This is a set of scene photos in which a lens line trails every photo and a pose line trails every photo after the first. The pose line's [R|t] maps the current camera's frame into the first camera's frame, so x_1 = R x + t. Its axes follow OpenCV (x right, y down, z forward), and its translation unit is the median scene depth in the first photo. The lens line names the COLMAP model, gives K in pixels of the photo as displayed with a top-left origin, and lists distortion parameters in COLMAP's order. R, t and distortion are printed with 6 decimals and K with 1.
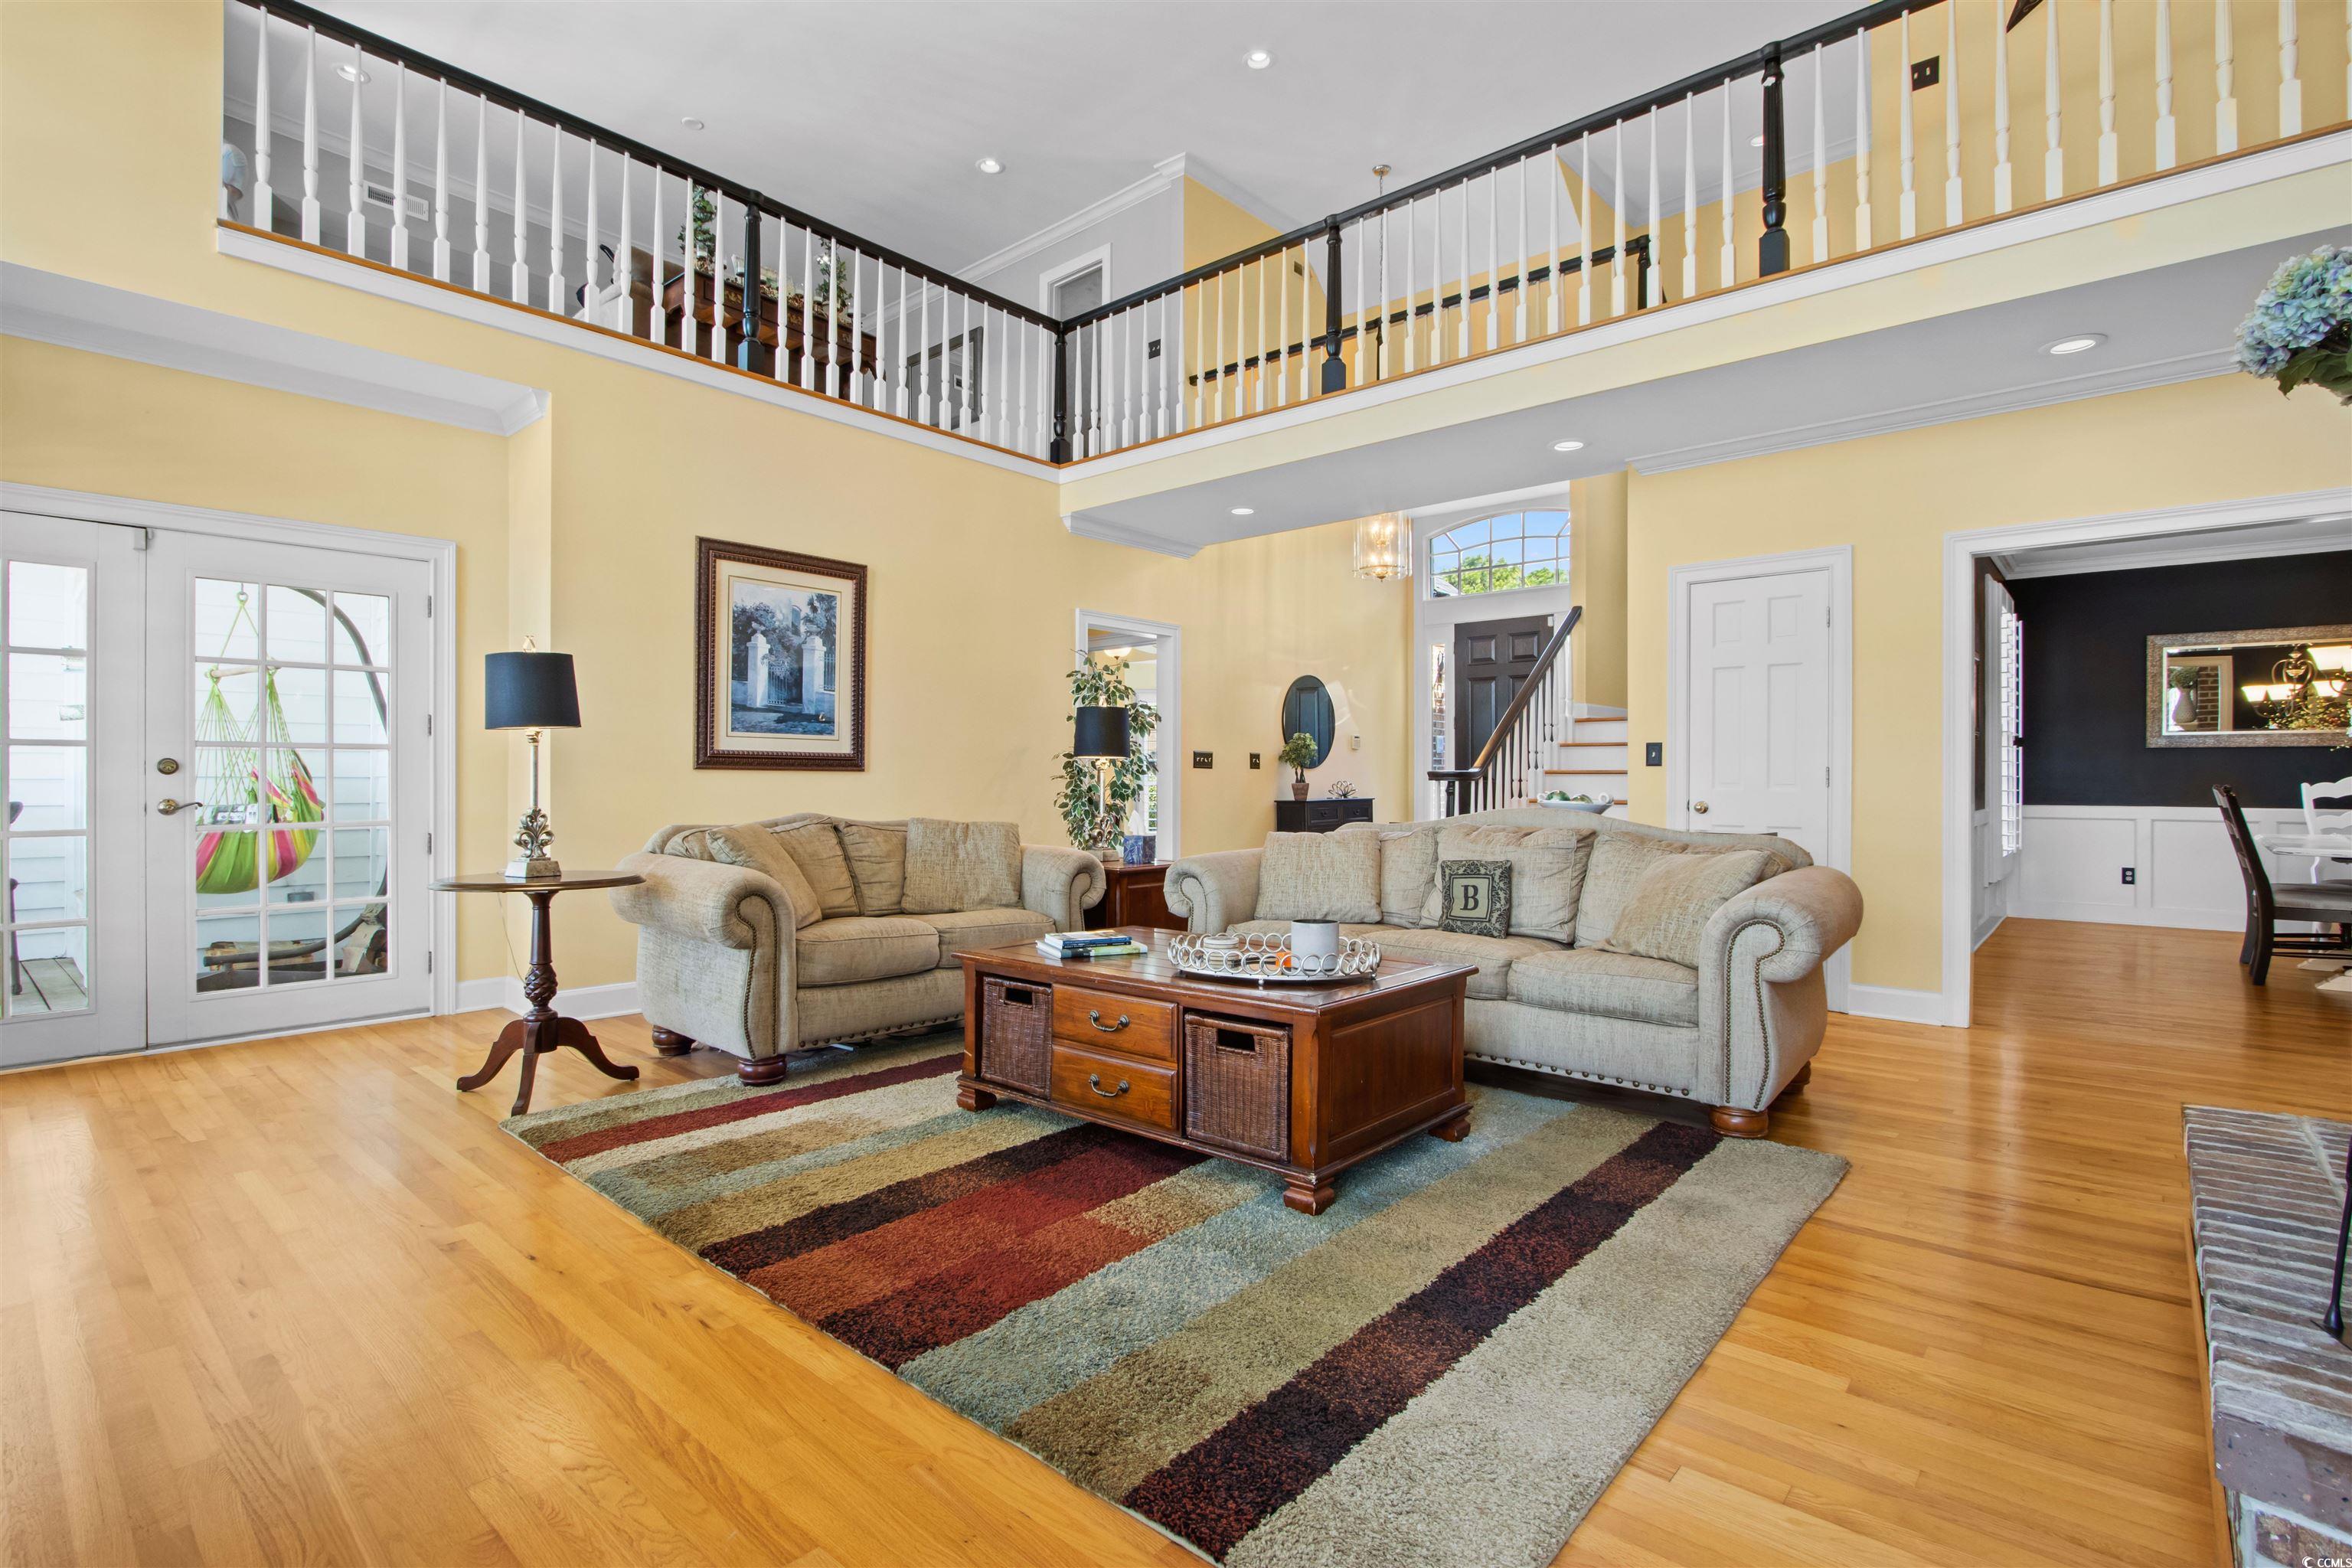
lens RADIAL K [[1110.3, 0, 1152.1], [0, 1110.3, 776.1], [0, 0, 1]] dist [-0.020793, 0.004750]
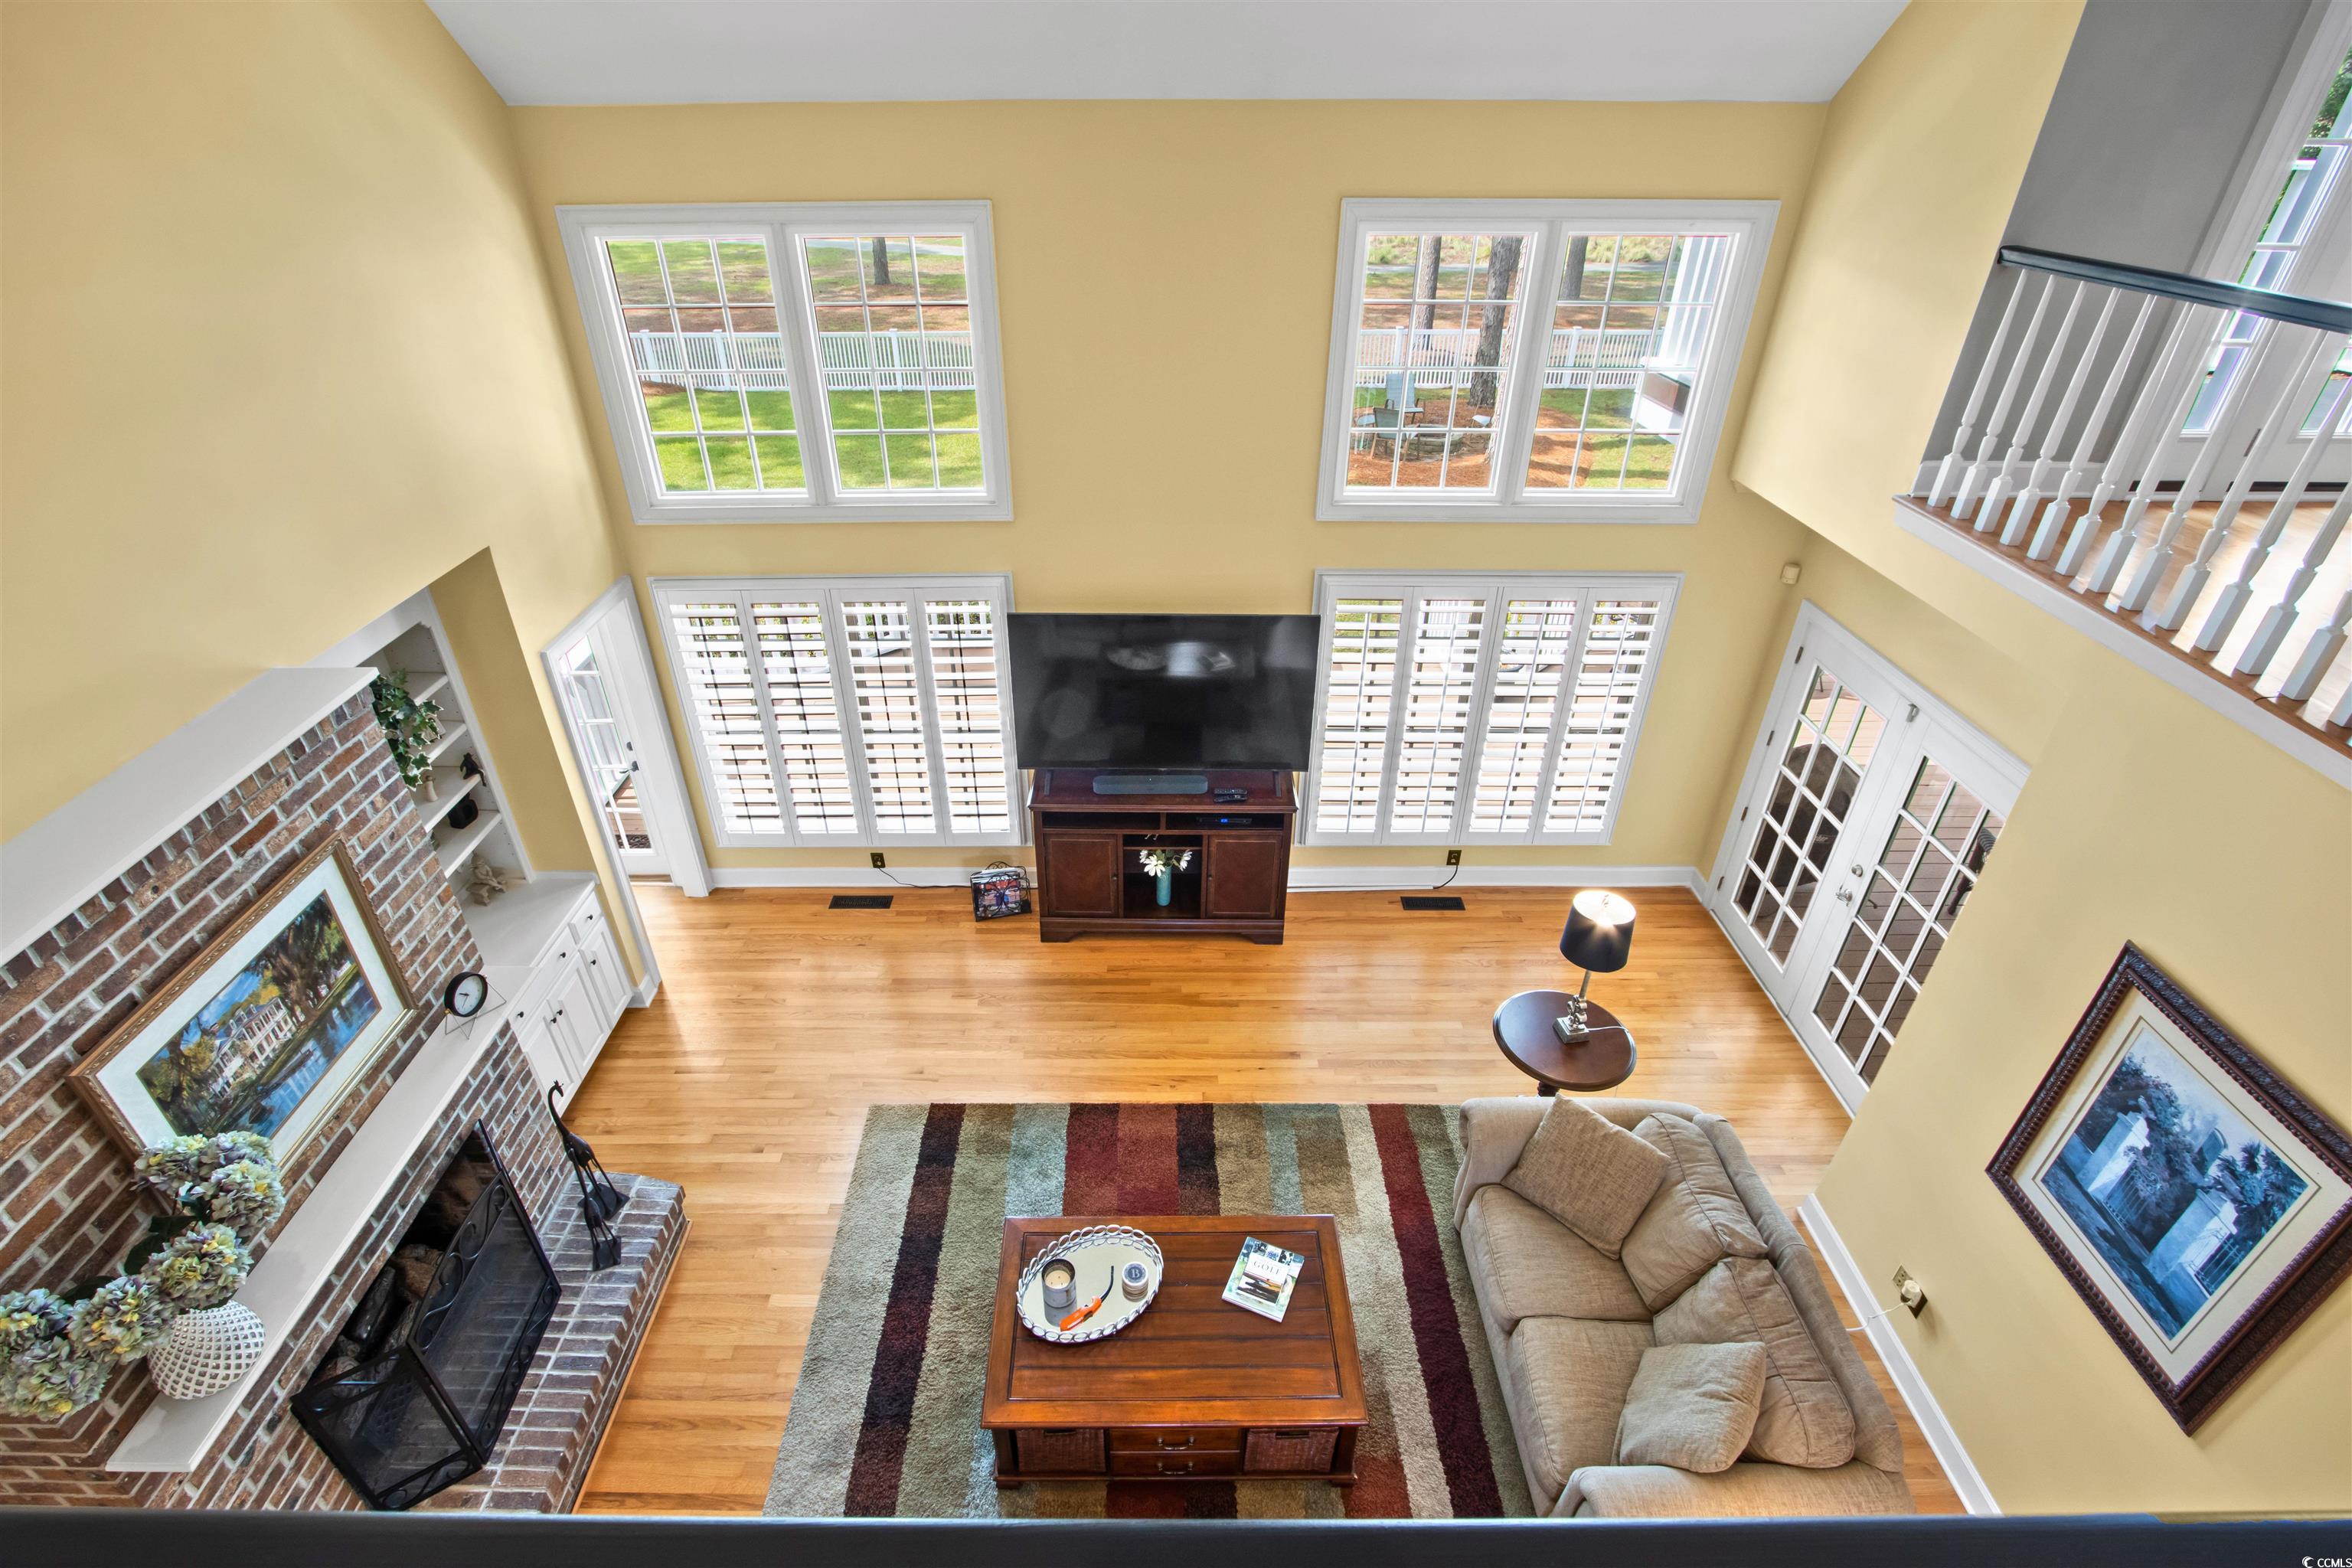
lens RADIAL K [[1110.3, 0, 1166.3], [0, 1110.3, 789.2], [0, 0, 1]] dist [-0.020793, 0.004750]
pose [[-0.739217, 0.359977, -0.569188, 0.443574], [-0.000380, 0.844938, 0.534864, -0.808167], [0.673468, 0.395597, -0.624455, 1.234386]]
